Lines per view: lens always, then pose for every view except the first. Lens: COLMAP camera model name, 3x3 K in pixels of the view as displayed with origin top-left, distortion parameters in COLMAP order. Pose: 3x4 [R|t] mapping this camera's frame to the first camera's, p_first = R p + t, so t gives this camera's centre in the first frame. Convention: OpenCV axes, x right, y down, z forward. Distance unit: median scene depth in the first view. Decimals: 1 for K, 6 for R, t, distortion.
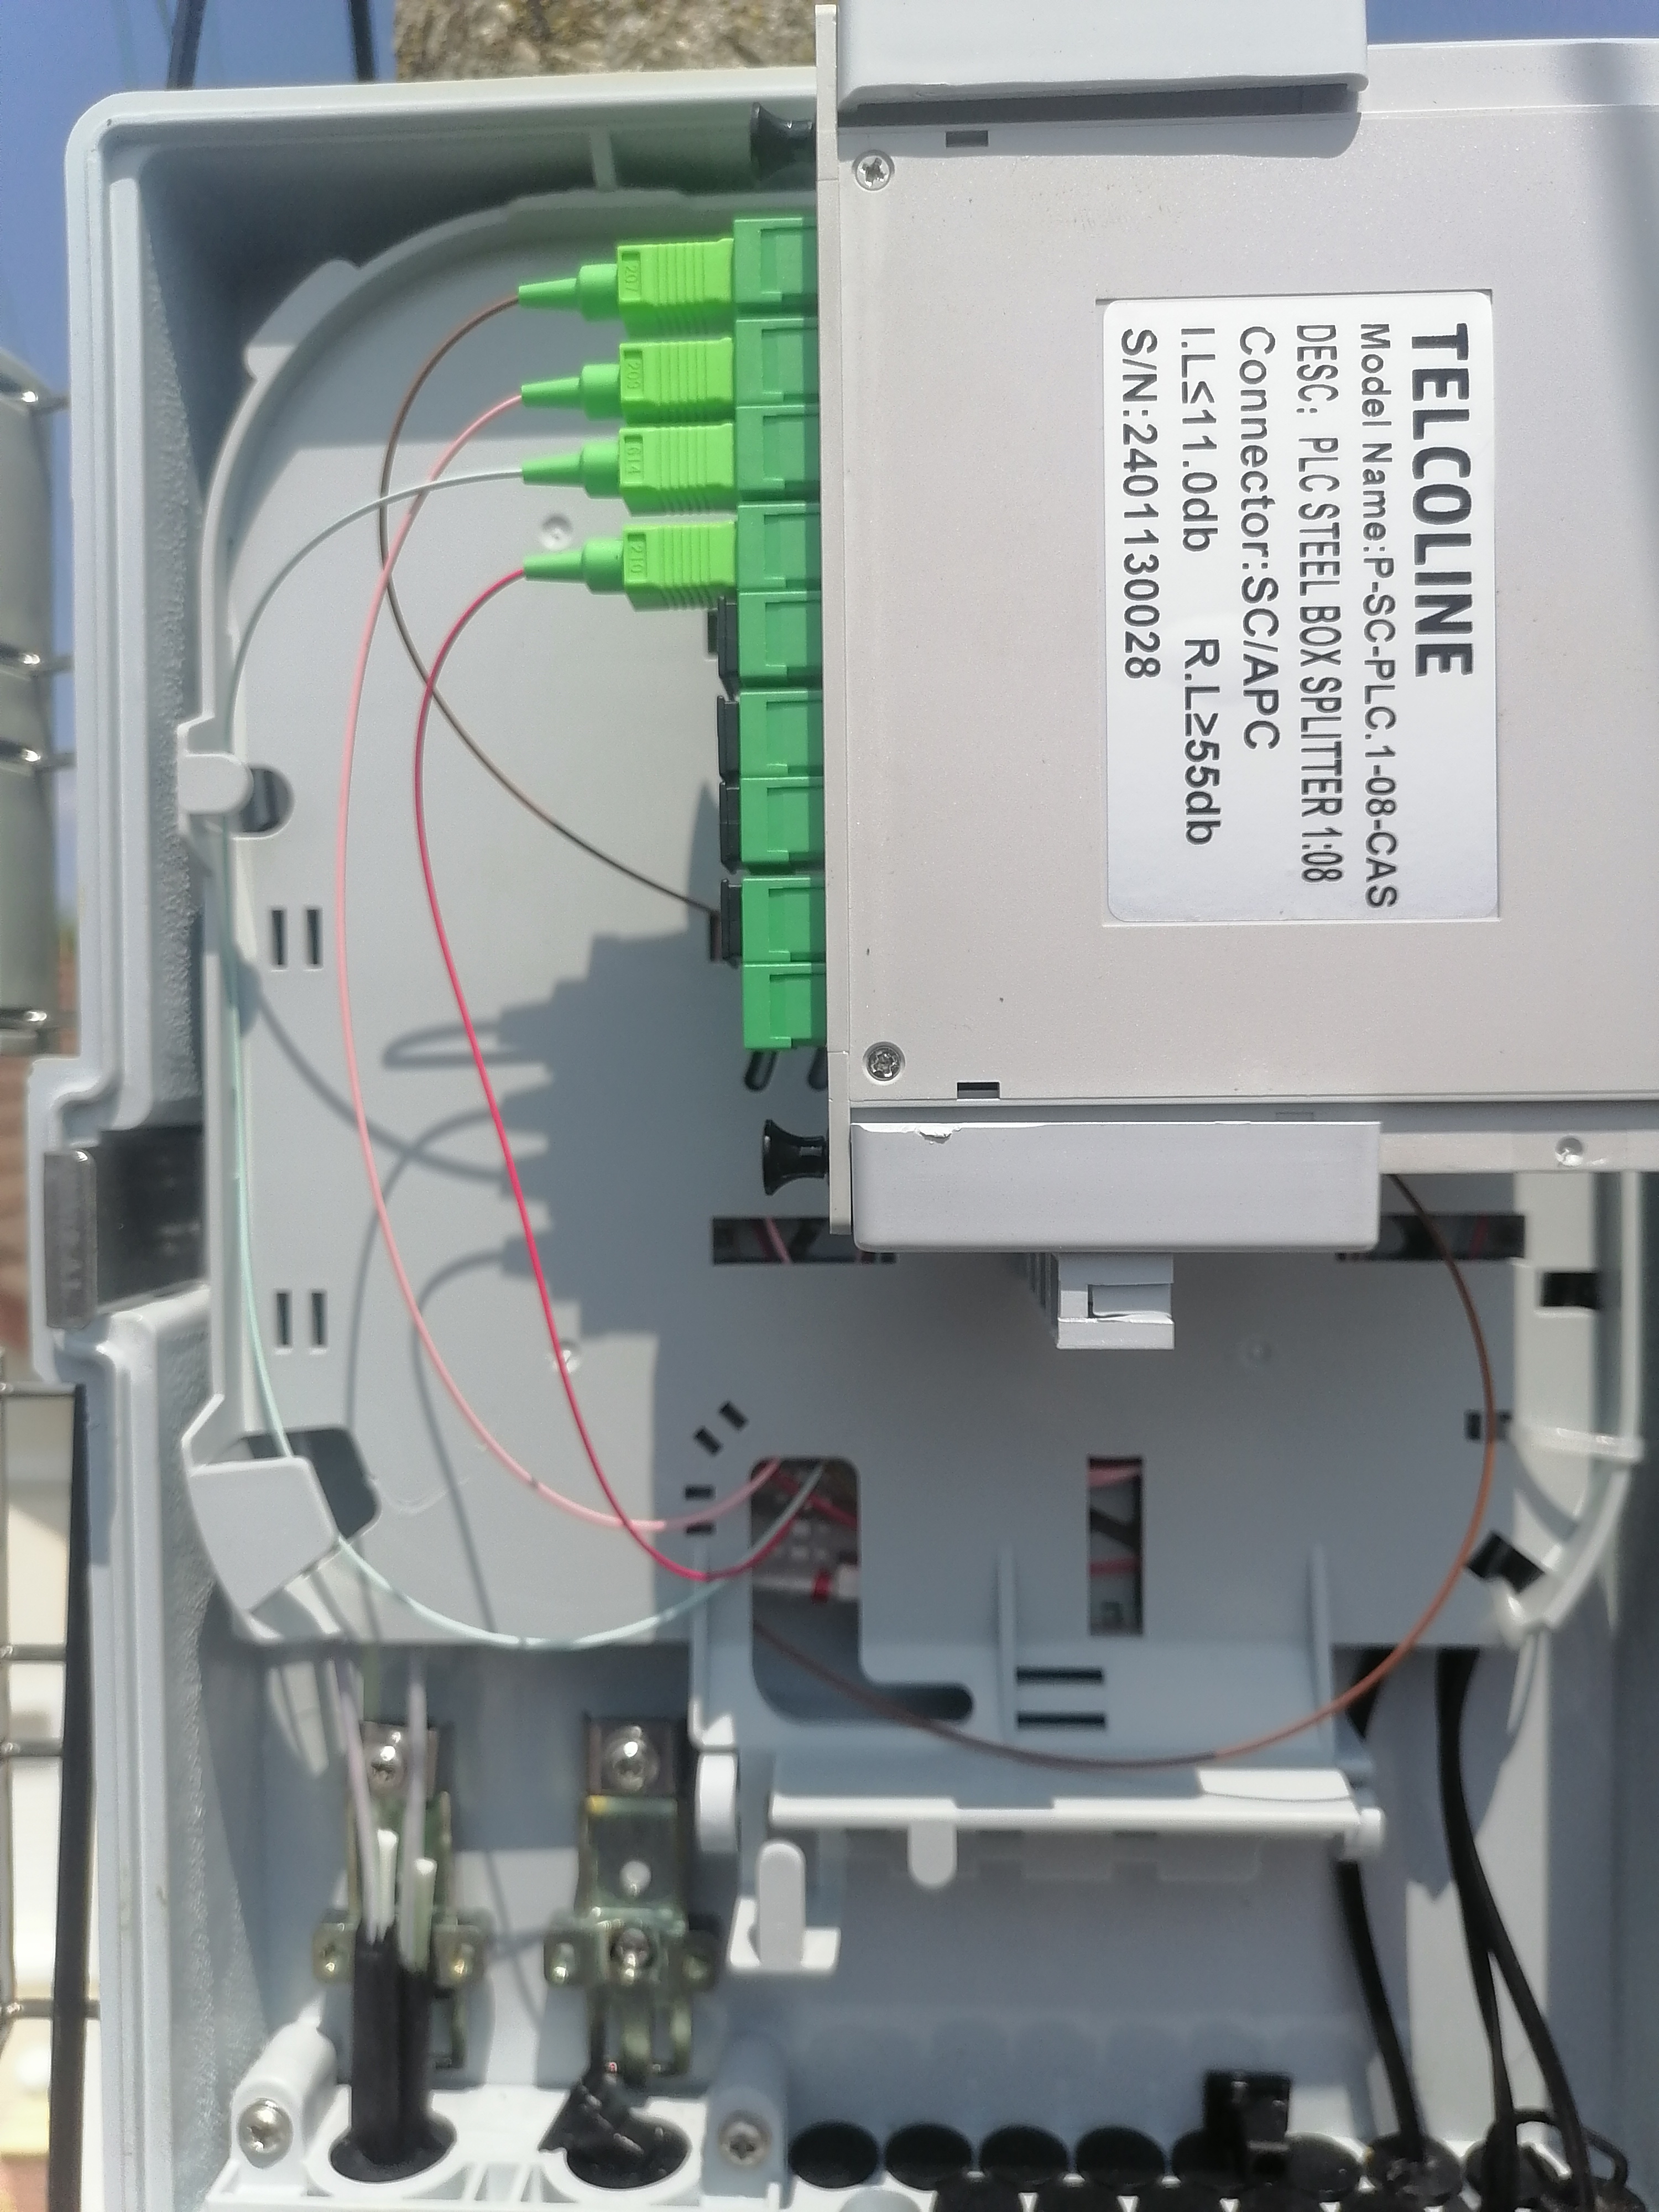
lens RADIAL K [[1637.0, 0, 872.9], [0, 1637.0, 1103.5], [0, 0, 1]] dist [0.091477, -0.141707]
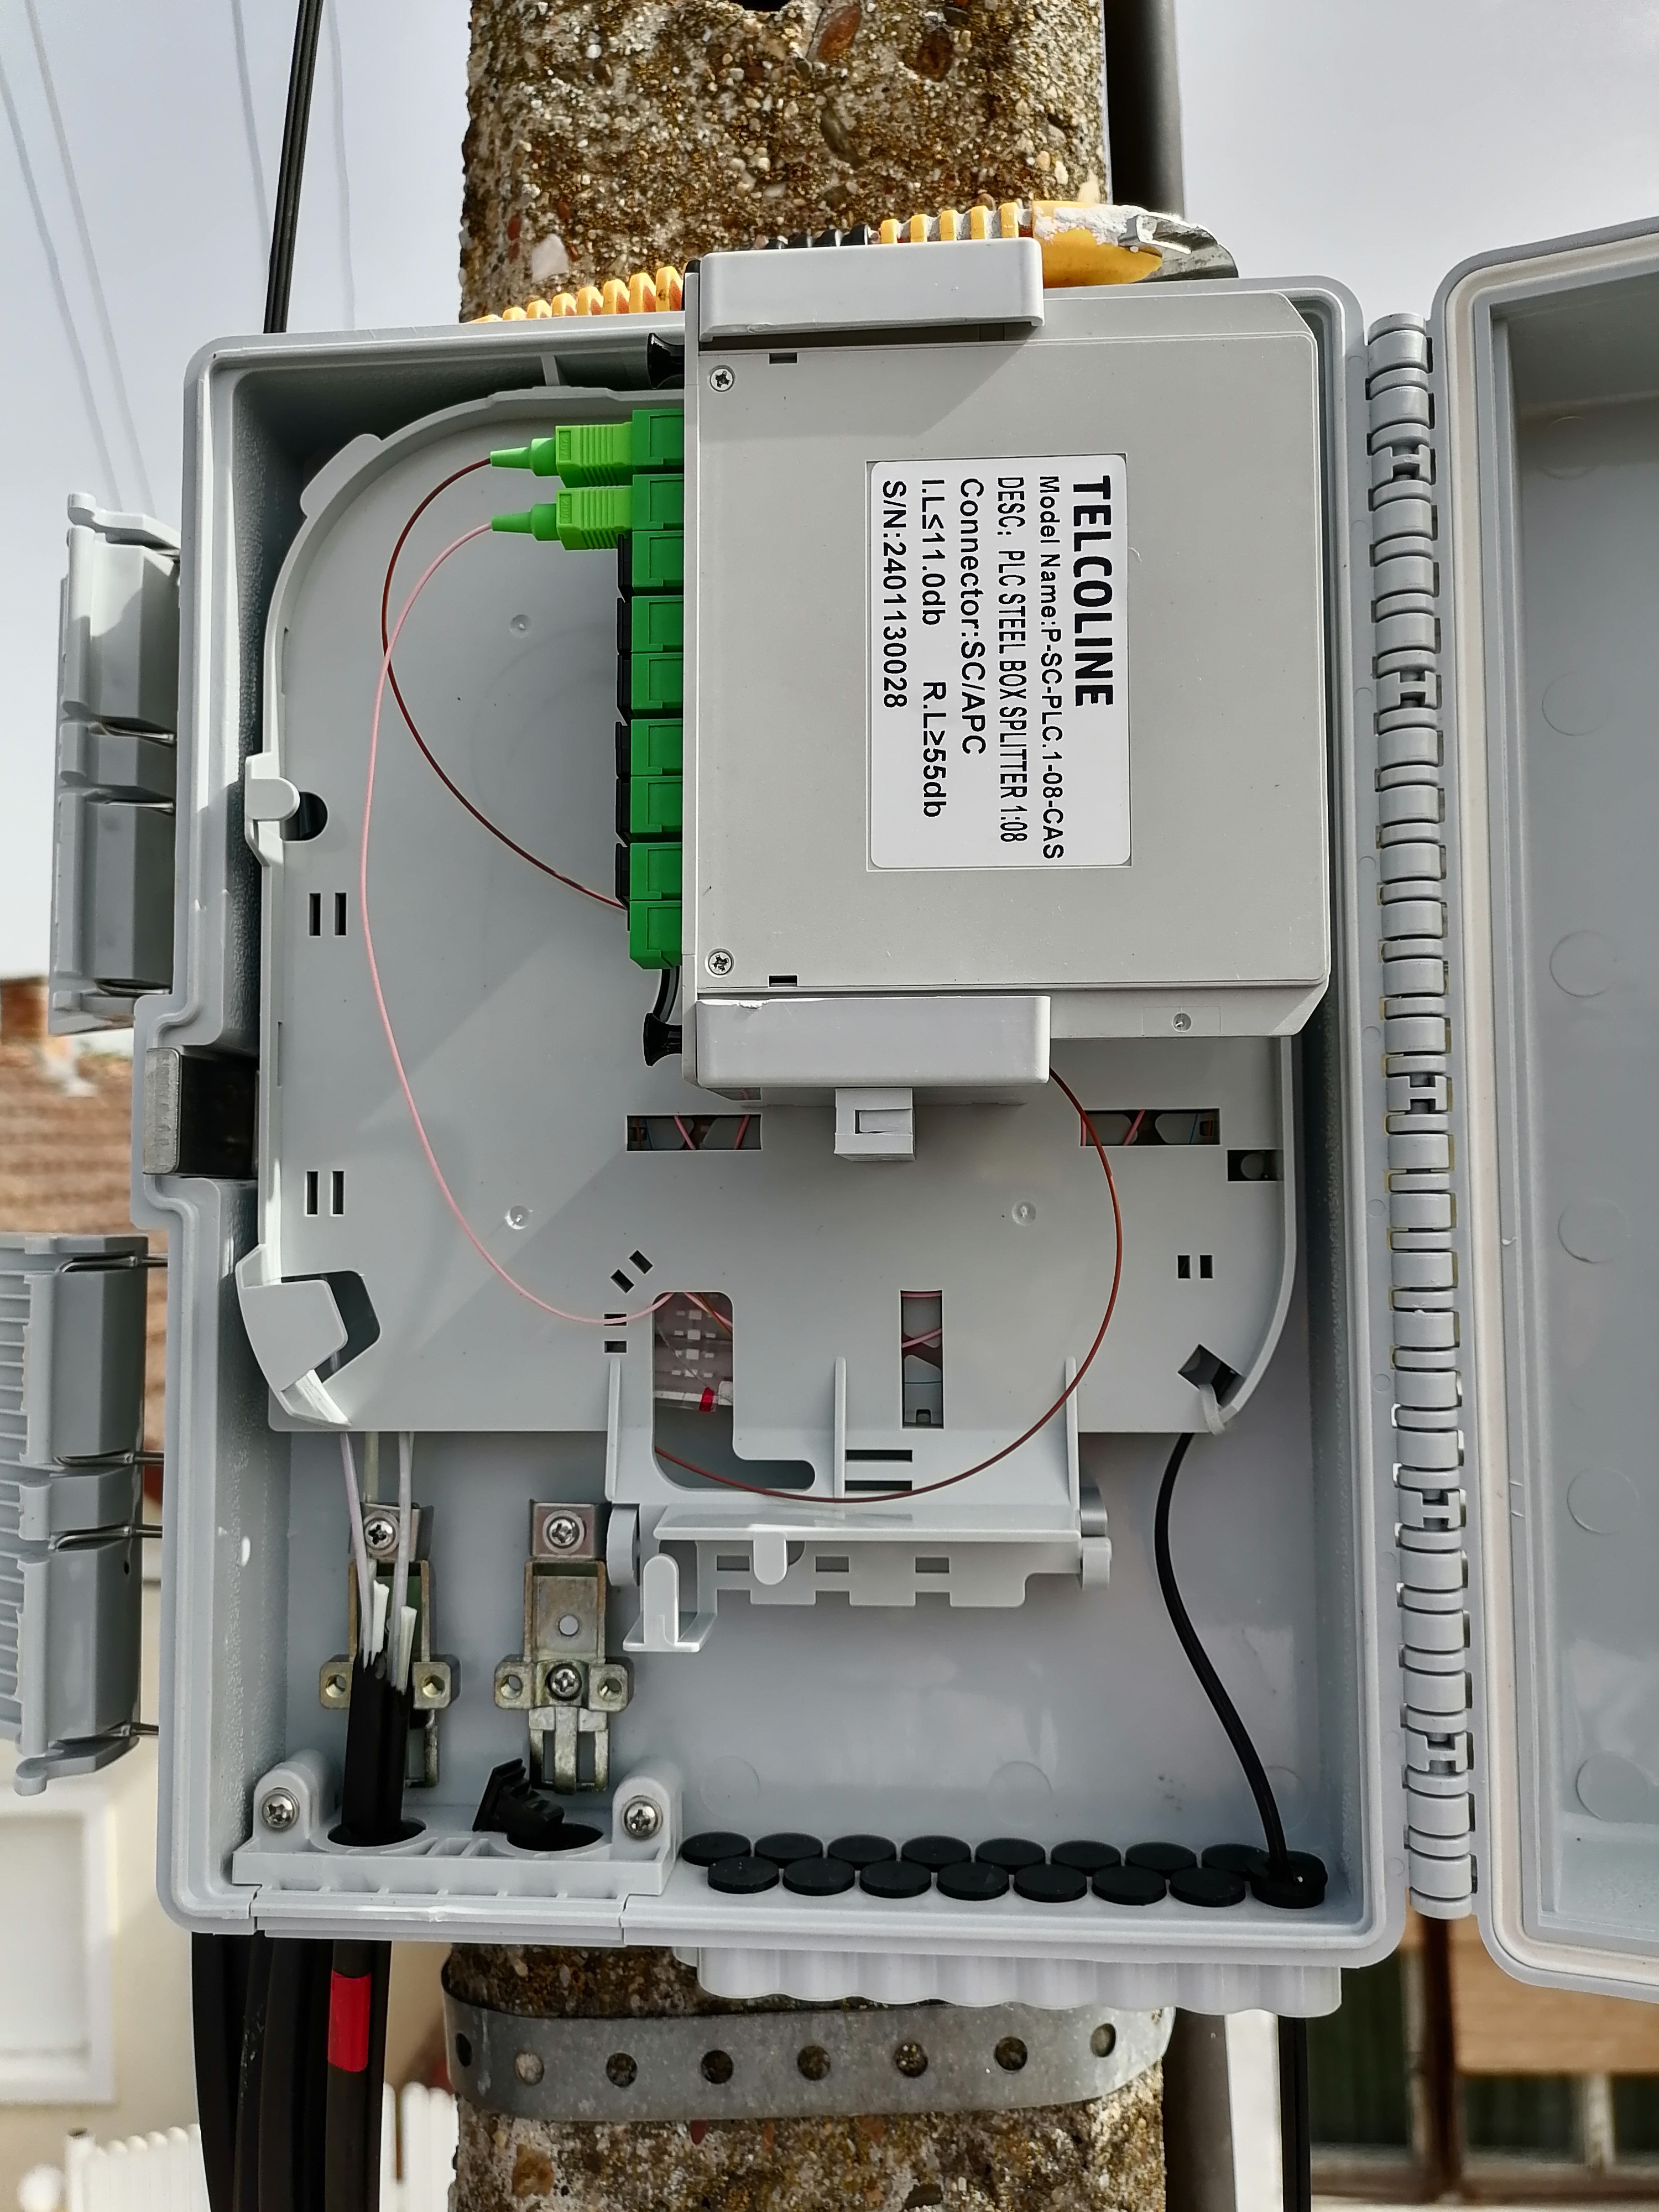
lens RADIAL K [[1606.0, 0, 829.5], [0, 1606.0, 1106.0], [0, 0, 1]] dist [0.034328, 0.000386]
pose [[0.999520, 0.004675, -0.030616, 0.150910], [-0.006465, 0.998259, -0.058626, 0.188618], [0.030288, 0.058796, 0.997810, -0.436762]]
